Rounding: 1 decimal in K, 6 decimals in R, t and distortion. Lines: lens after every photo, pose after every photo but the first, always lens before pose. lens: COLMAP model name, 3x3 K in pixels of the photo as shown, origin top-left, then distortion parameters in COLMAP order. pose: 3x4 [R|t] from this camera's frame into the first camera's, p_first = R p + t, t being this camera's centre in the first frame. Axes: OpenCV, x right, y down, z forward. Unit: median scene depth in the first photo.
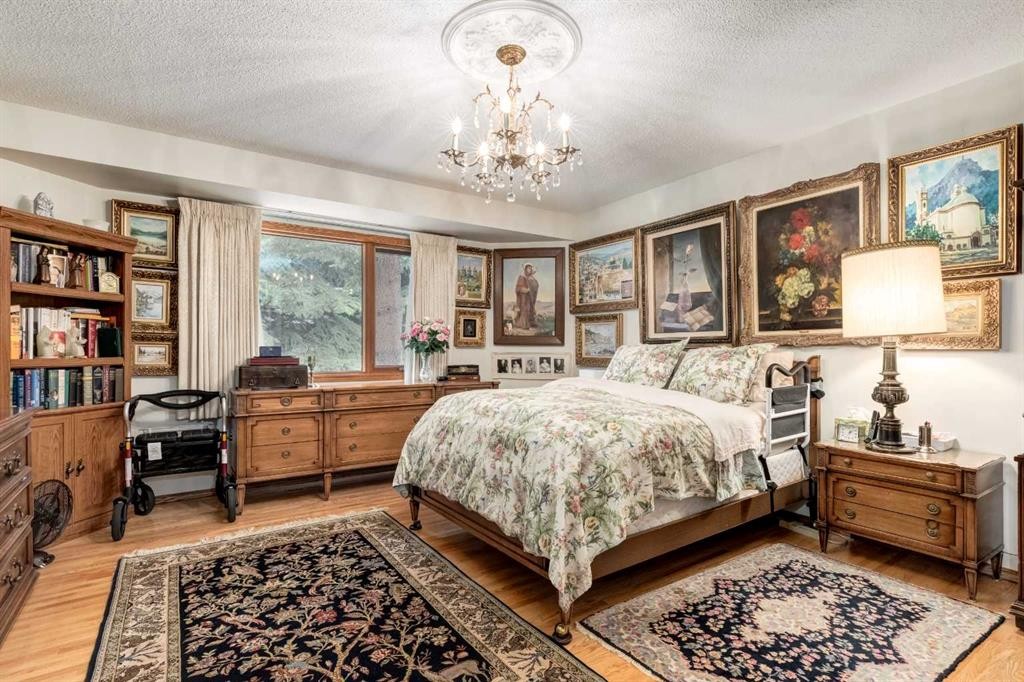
lens RADIAL K [[499.7, 0, 515.8], [0, 499.7, 346.2], [0, 0, 1]] dist [0.002270, 0.000385]
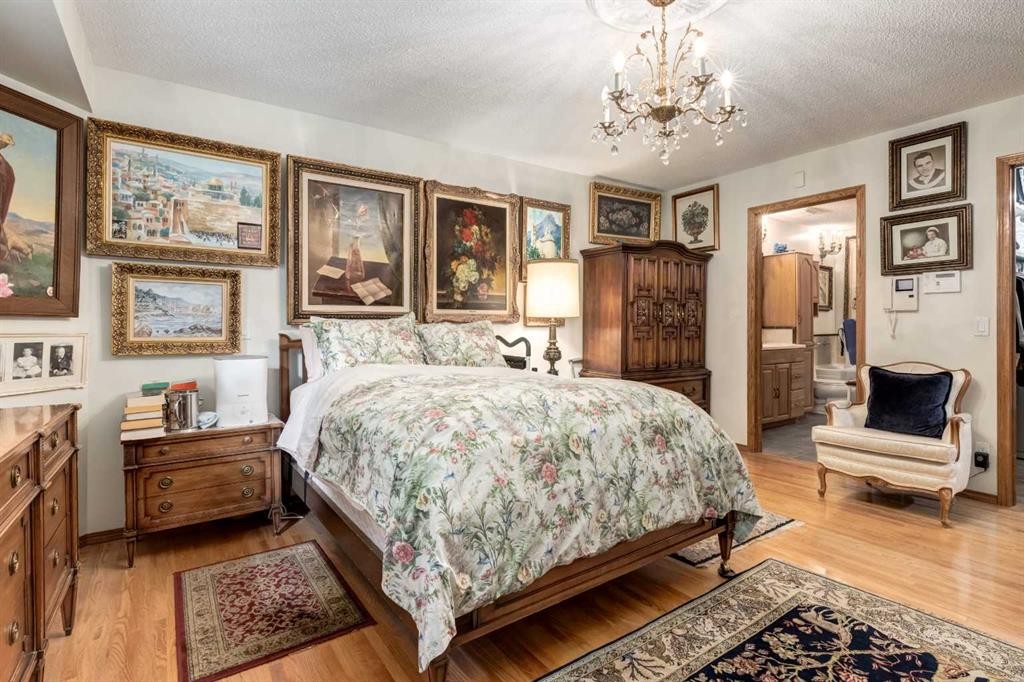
lens RADIAL K [[499.7, 0, 522.7], [0, 499.7, 325.0], [0, 0, 1]] dist [0.002270, 0.000385]
pose [[-0.023813, 0.003390, 0.999711, -0.646005], [-0.005254, 0.999980, -0.003516, 0.007994], [-0.999703, -0.005336, -0.023794, 0.916652]]
